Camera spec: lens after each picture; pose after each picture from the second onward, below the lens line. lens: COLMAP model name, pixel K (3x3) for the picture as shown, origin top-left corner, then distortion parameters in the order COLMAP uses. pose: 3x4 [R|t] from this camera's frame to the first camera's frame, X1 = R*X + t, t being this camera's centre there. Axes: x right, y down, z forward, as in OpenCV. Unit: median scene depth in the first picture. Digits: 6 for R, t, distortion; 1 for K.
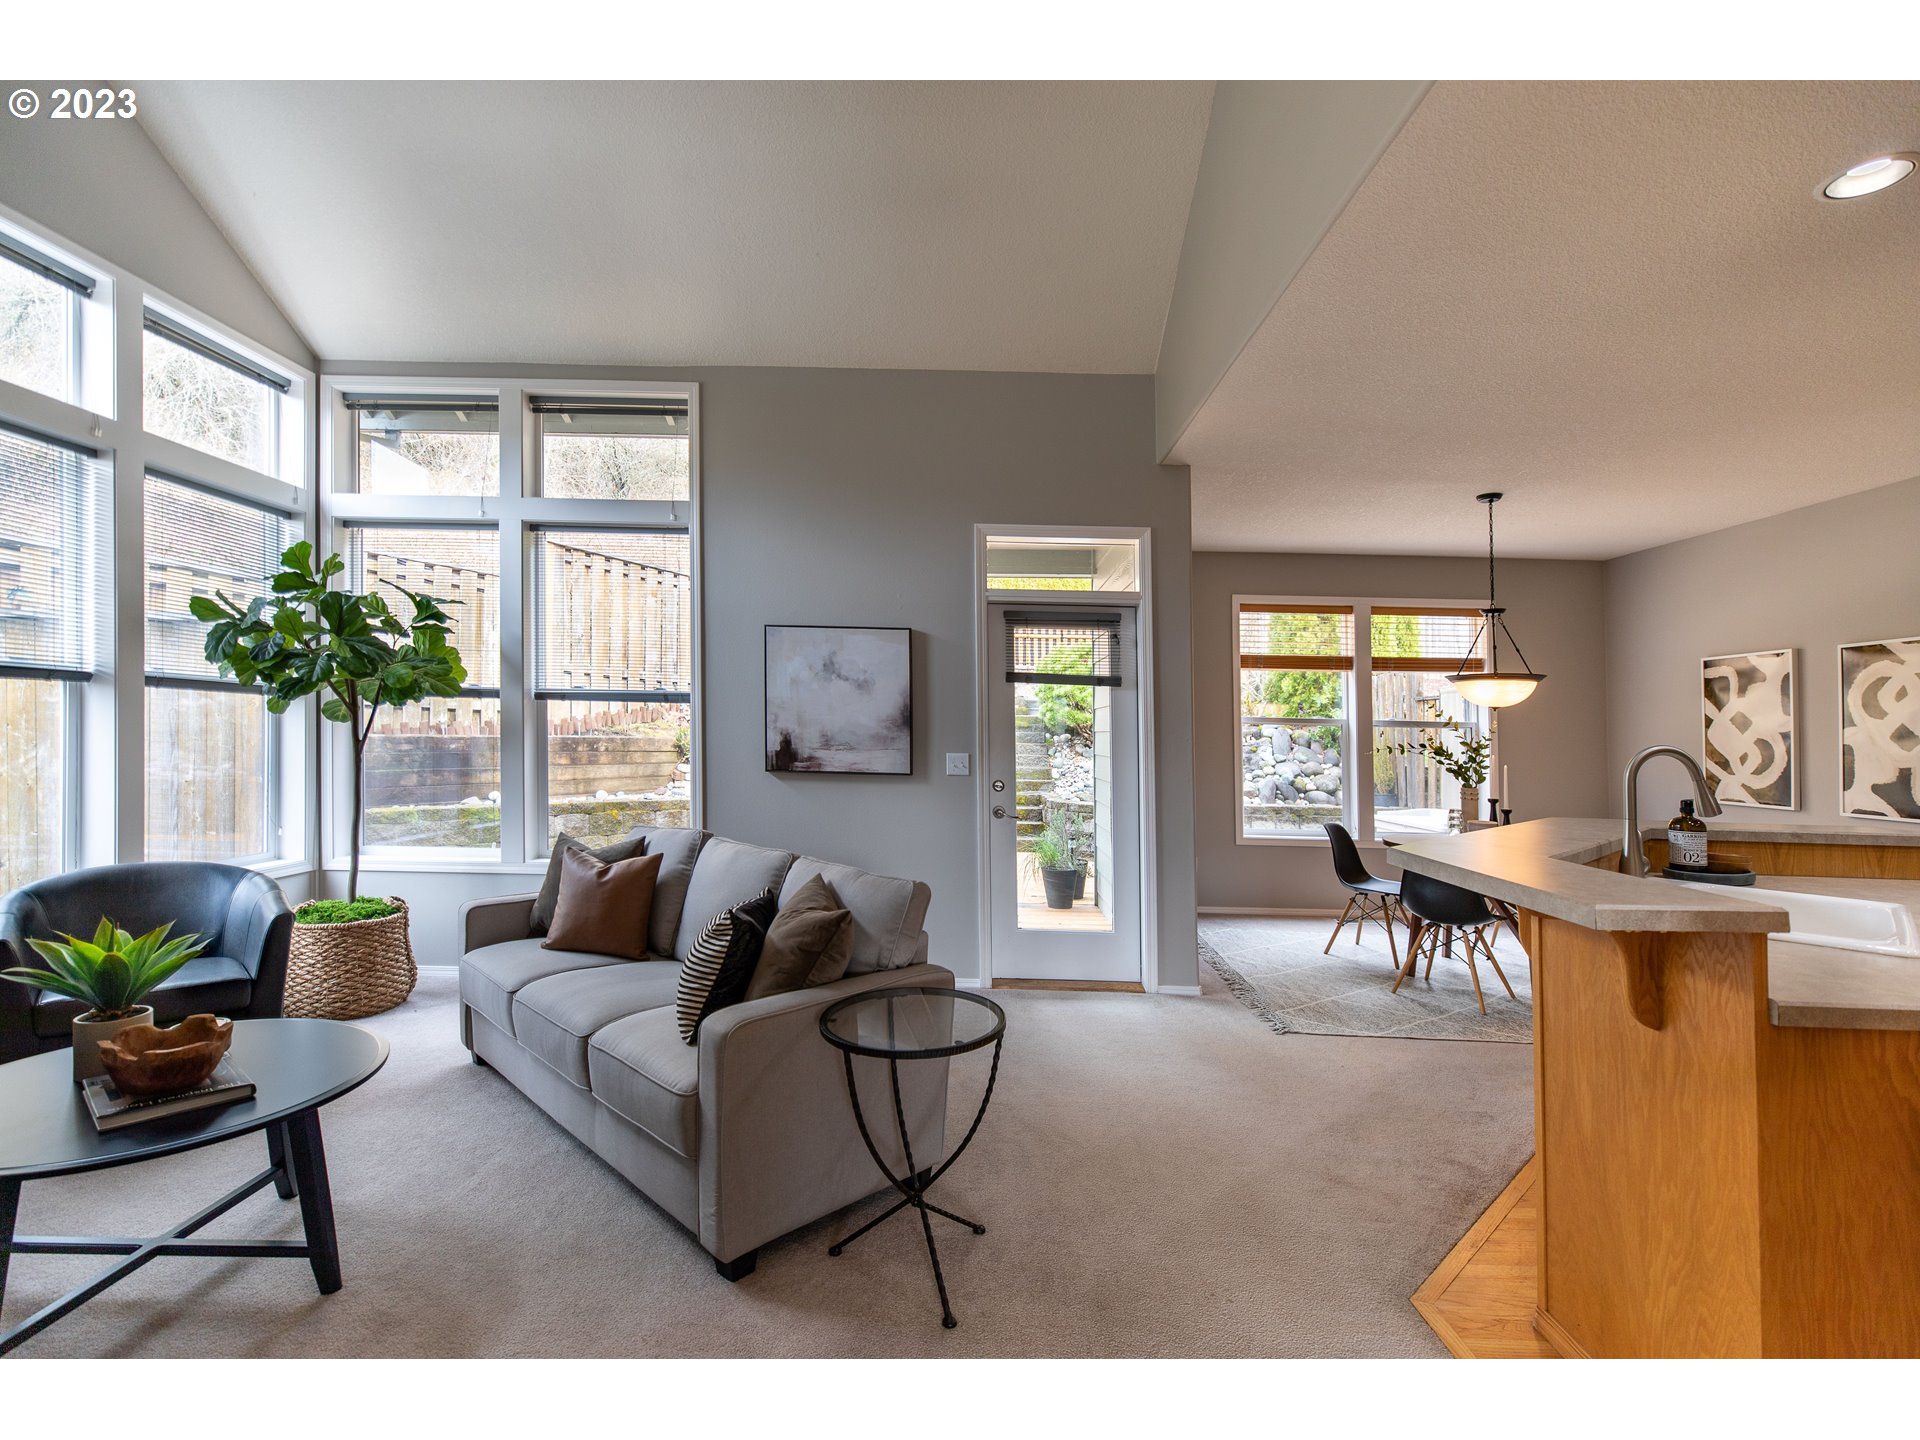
lens RADIAL K [[873.3, 0, 965.3], [0, 873.3, 734.8], [0, 0, 1]] dist [0.001448, -0.000295]
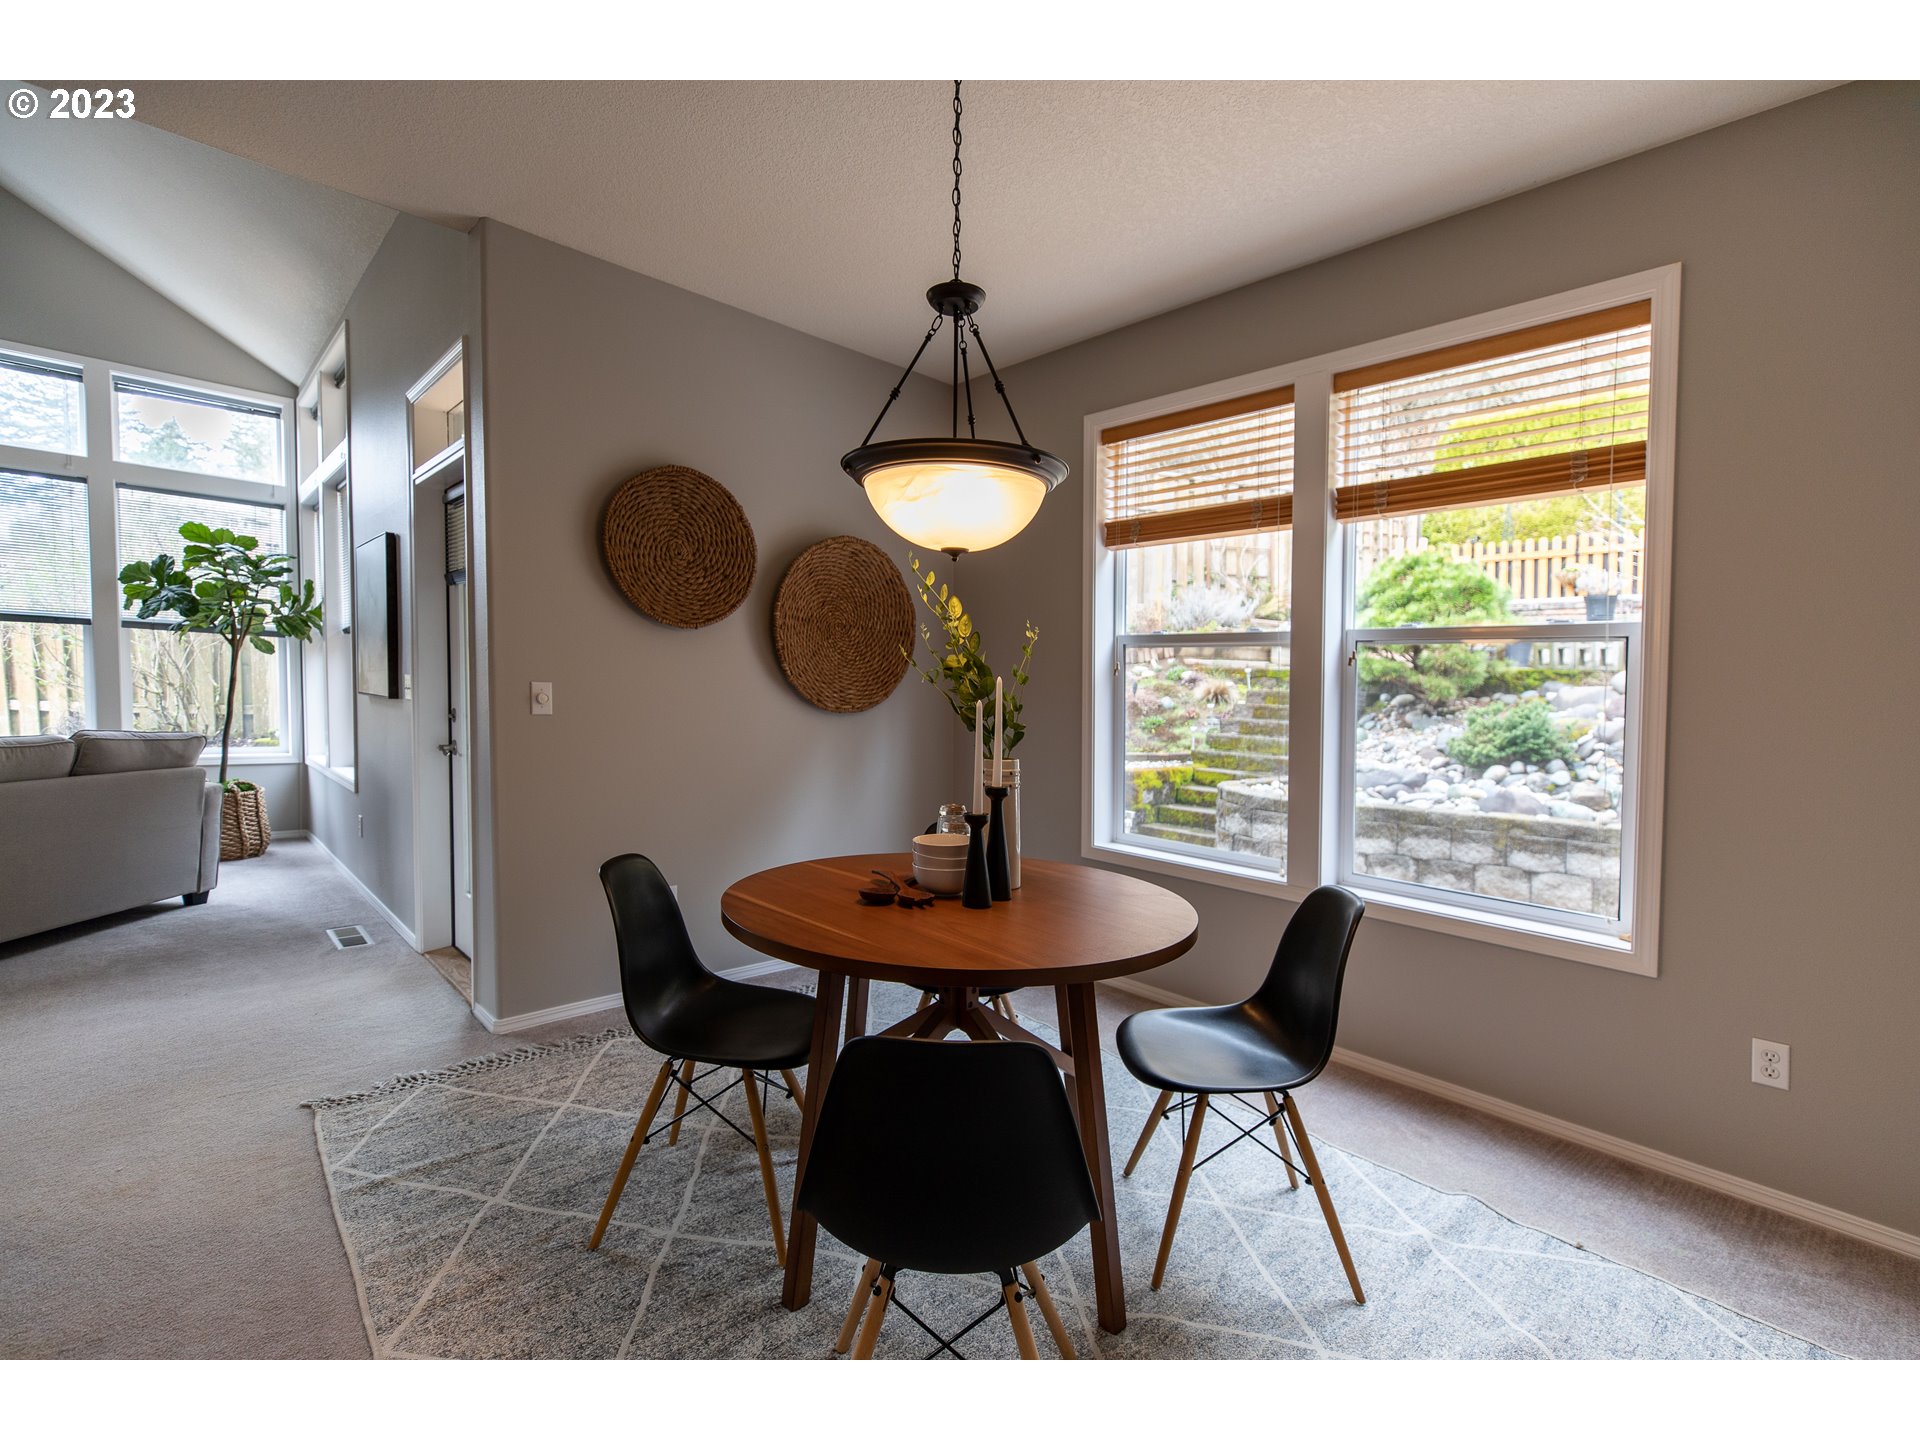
lens RADIAL K [[873.3, 0, 973.4], [0, 873.3, 755.7], [0, 0, 1]] dist [0.001448, -0.000295]
pose [[0.692217, 0.056922, -0.719441, 0.871528], [-0.023240, 0.998126, 0.056610, 0.036115], [0.721315, -0.022466, 0.692243, 0.712729]]
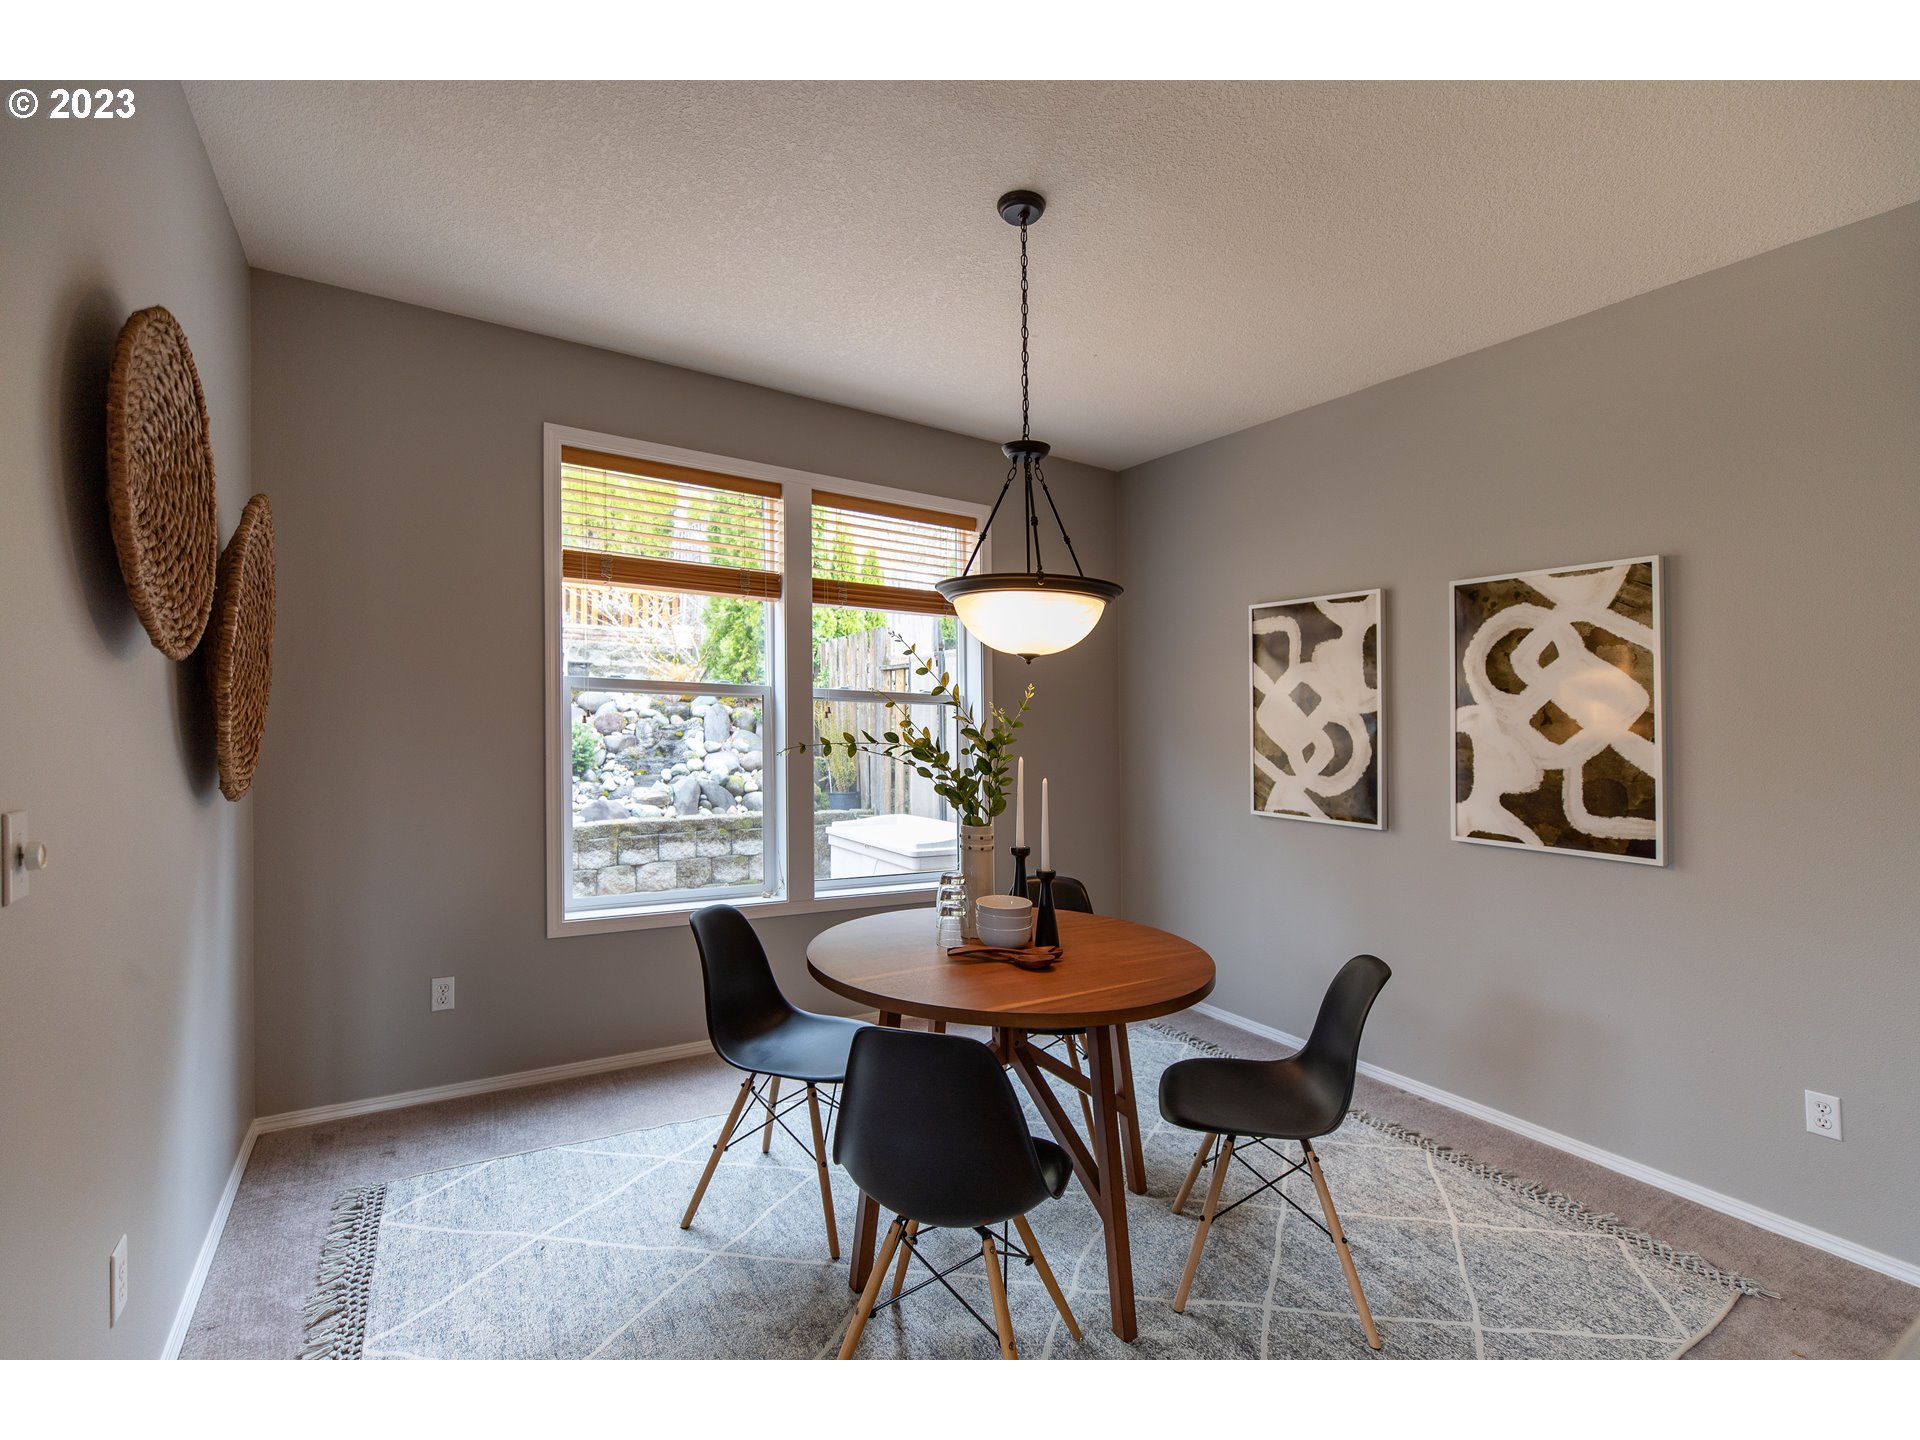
lens RADIAL K [[873.3, 0, 963.1], [0, 873.3, 712.8], [0, 0, 1]] dist [0.001448, -0.000295]
pose [[0.843192, 0.007635, 0.537559, 0.313283], [-0.006516, 0.999971, -0.003983, 0.001208], [-0.537573, -0.000144, 0.843217, 0.601791]]
